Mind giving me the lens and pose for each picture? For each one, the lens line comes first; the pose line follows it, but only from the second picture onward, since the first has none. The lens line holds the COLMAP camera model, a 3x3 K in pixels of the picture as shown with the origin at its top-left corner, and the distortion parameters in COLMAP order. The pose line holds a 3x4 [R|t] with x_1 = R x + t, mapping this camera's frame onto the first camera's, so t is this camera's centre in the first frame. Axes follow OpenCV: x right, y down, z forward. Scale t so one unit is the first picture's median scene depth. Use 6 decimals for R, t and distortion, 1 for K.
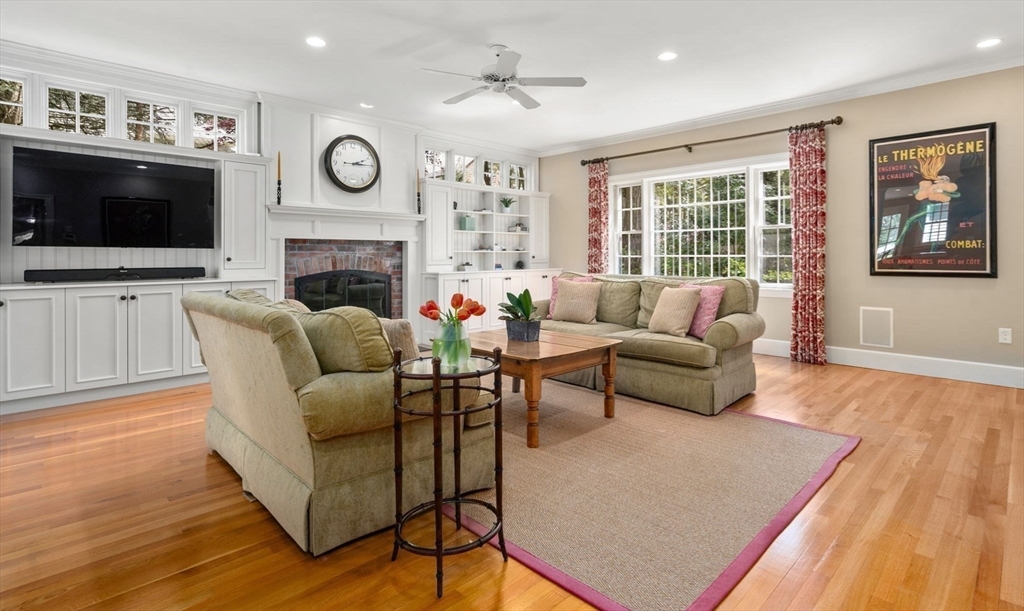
lens RADIAL K [[498.4, 0, 529.1], [0, 498.4, 252.1], [0, 0, 1]] dist [0.005620, 0.000289]
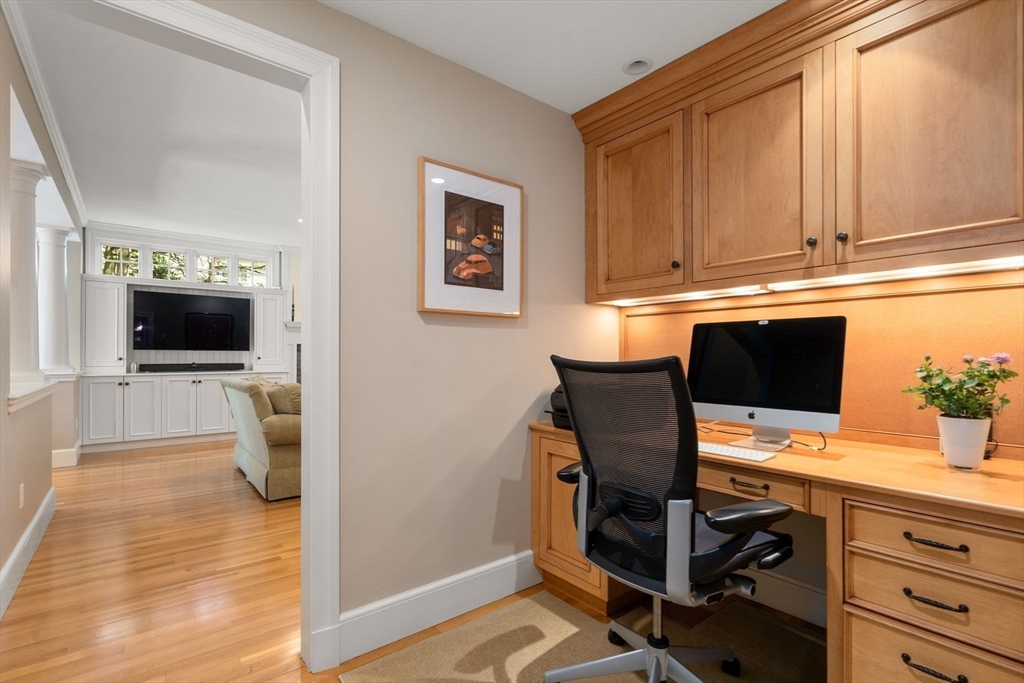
lens RADIAL K [[479.2, 0, 512.9], [0, 479.2, 352.7], [0, 0, 1]] dist [0.004438, 0.000571]
pose [[0.993105, 0.001691, -0.117219, 0.342324], [-0.001622, 0.999998, 0.000687, -0.004493], [0.117220, -0.000492, 0.993106, -0.364720]]
